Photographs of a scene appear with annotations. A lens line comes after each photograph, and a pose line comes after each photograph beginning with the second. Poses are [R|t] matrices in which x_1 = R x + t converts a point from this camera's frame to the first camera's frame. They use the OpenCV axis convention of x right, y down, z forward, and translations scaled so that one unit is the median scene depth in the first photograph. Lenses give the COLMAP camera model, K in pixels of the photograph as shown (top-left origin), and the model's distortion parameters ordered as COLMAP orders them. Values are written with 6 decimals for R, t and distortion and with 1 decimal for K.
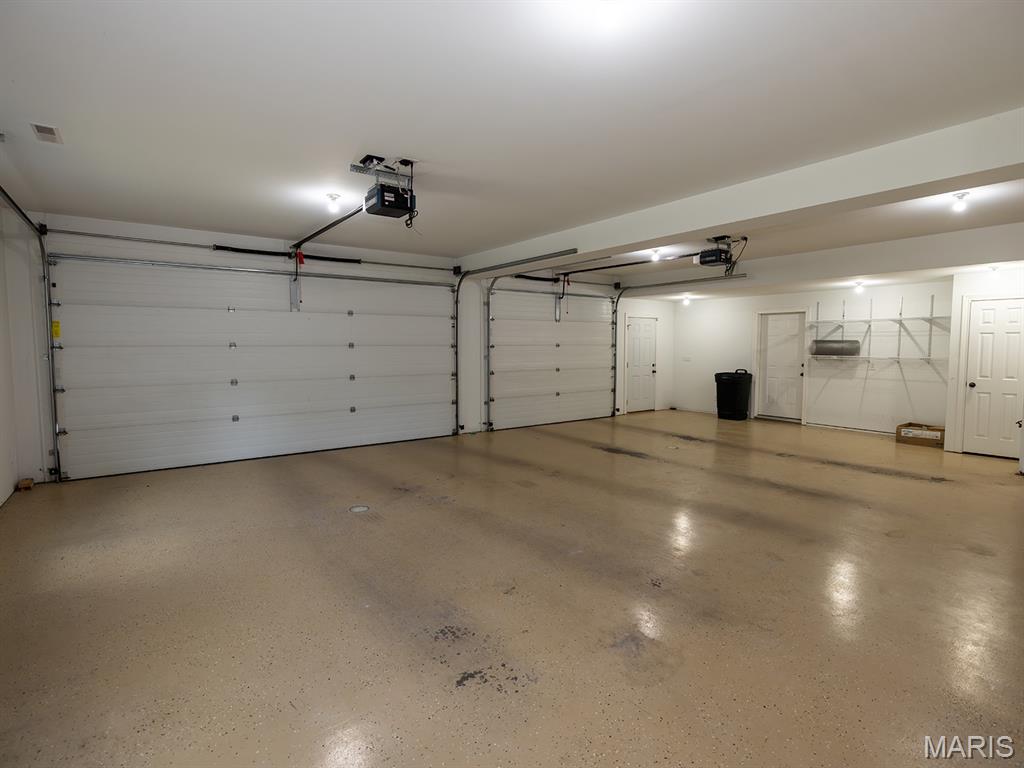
lens RADIAL K [[511.0, 0, 507.4], [0, 511.0, 374.4], [0, 0, 1]] dist [0.003773, 0.000253]
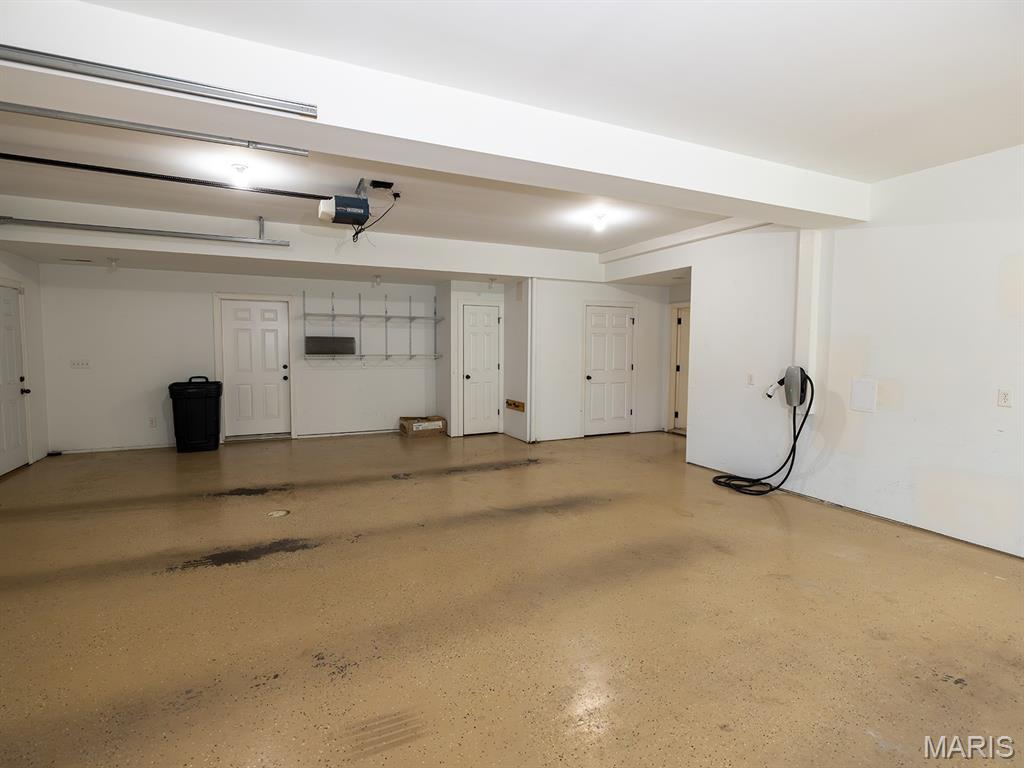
lens RADIAL K [[511.0, 0, 512.7], [0, 511.0, 380.8], [0, 0, 1]] dist [0.003773, 0.000253]
pose [[0.171240, -0.069852, 0.982750, -0.178155], [0.050534, 0.996793, 0.062045, -0.030020], [-0.983933, 0.039037, 0.174221, 0.533539]]
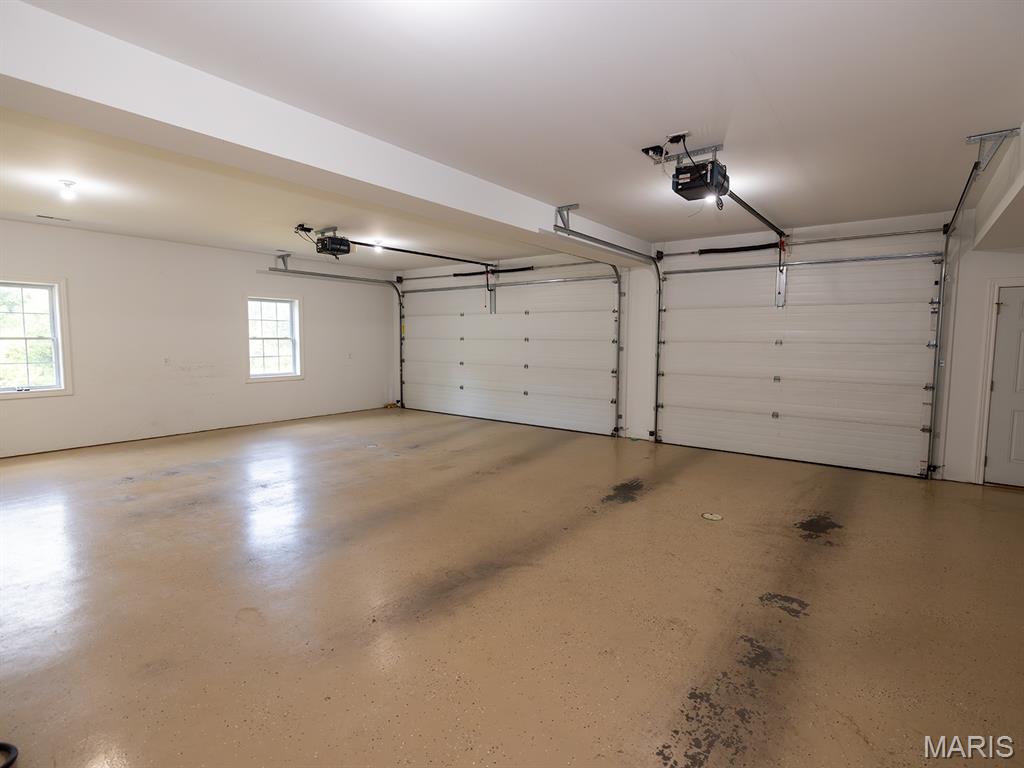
lens RADIAL K [[511.0, 0, 502.4], [0, 511.0, 391.1], [0, 0, 1]] dist [0.003773, 0.000253]
pose [[0.285491, 0.100463, -0.953101, 0.697601], [-0.066732, 0.994161, 0.084802, -0.029060], [0.956055, 0.039392, 0.290528, 0.510436]]
